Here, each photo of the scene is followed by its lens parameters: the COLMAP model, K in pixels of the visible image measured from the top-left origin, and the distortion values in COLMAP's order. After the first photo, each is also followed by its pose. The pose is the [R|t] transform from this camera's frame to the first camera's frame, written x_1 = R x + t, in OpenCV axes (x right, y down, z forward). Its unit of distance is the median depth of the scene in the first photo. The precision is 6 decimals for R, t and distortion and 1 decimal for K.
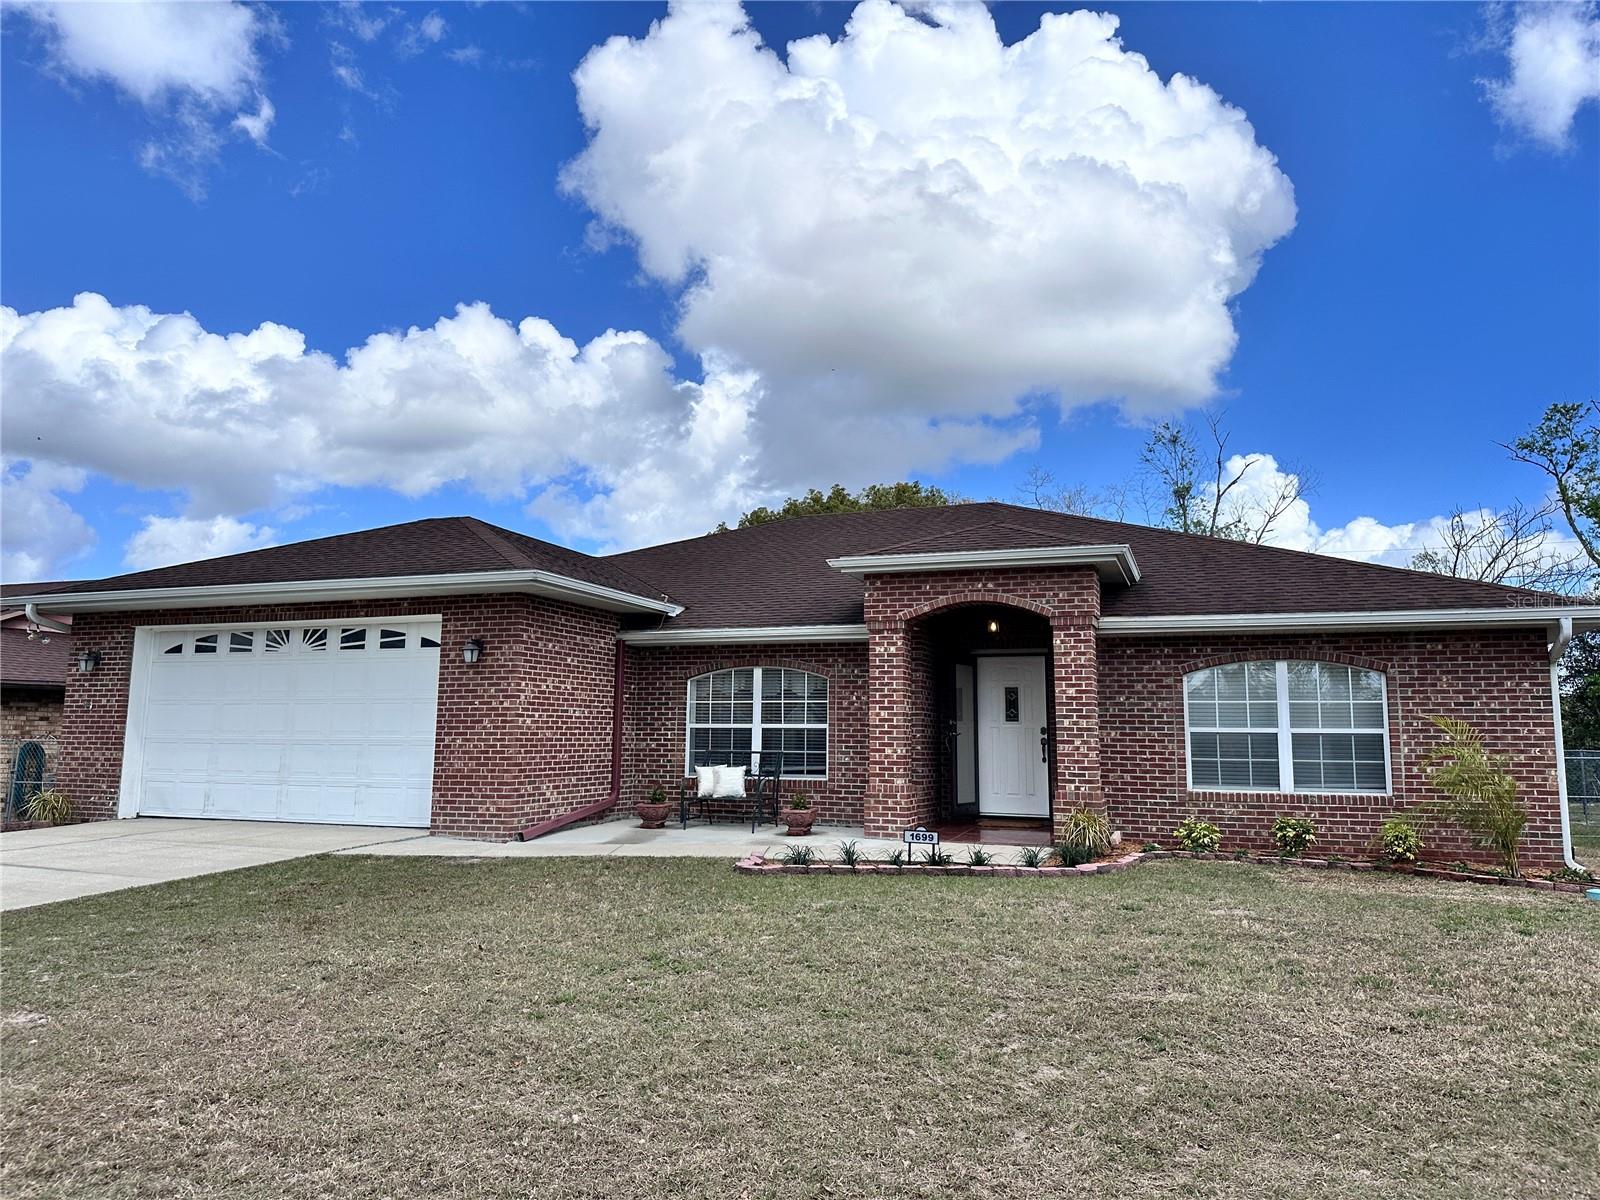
lens RADIAL K [[1096.0, 0, 784.0], [0, 1096.0, 592.4], [0, 0, 1]] dist [0.082695, -0.006053]
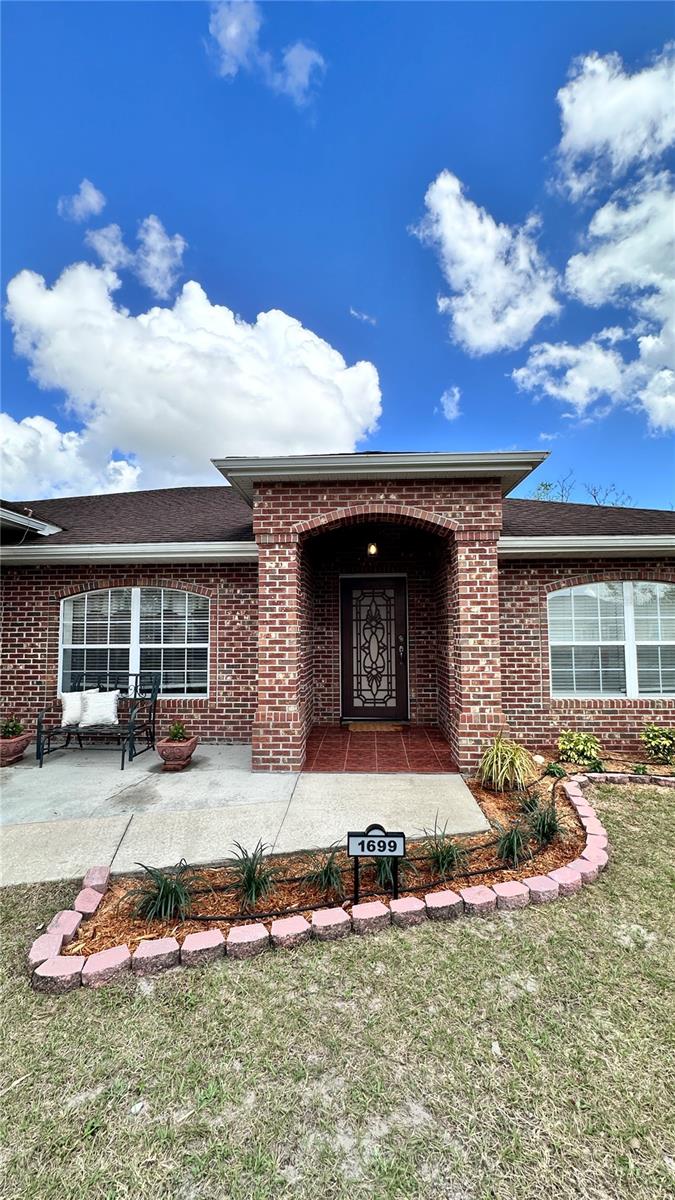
lens RADIAL K [[478.0, 0, 337.3], [0, 478.0, 600.8], [0, 0, 1]] dist [-0.005538, 0.000585]
pose [[0.949960, 0.003753, 0.312349, 0.016352], [-0.024582, 0.997725, 0.062775, 0.056242], [-0.311403, -0.067312, 0.947891, 0.613092]]
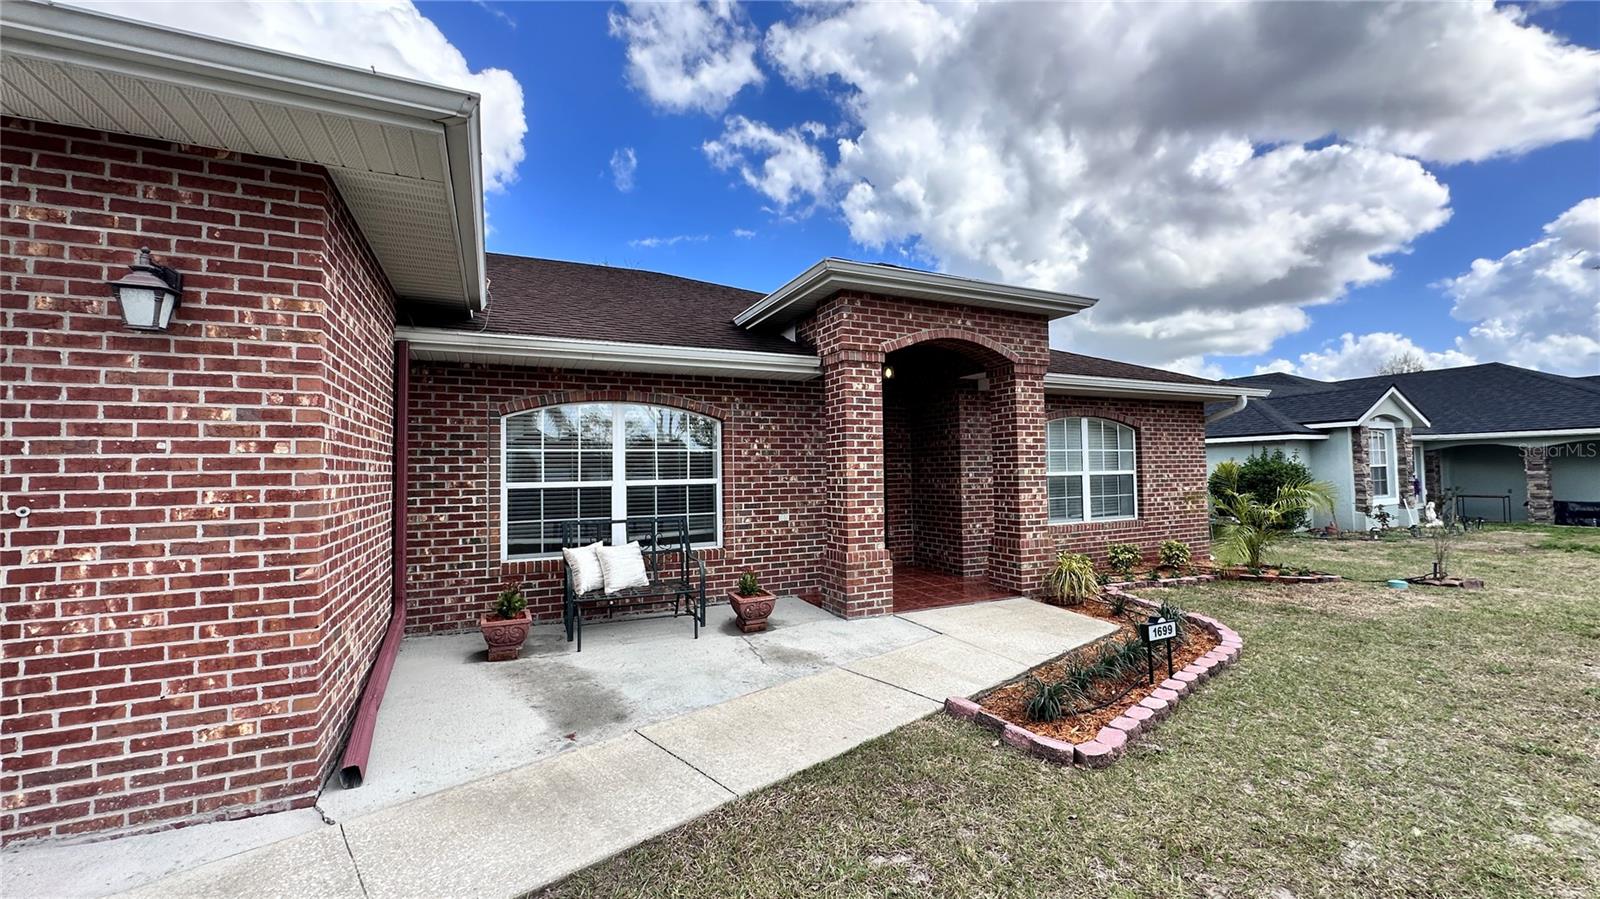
lens RADIAL K [[637.3, 0, 787.7], [0, 637.3, 449.7], [0, 0, 1]] dist [-0.005538, 0.000585]
pose [[0.689944, 0.005675, 0.723841, -0.290696], [-0.072882, 0.995432, 0.061665, 0.074671], [-0.720185, -0.095300, 0.687206, 0.722122]]
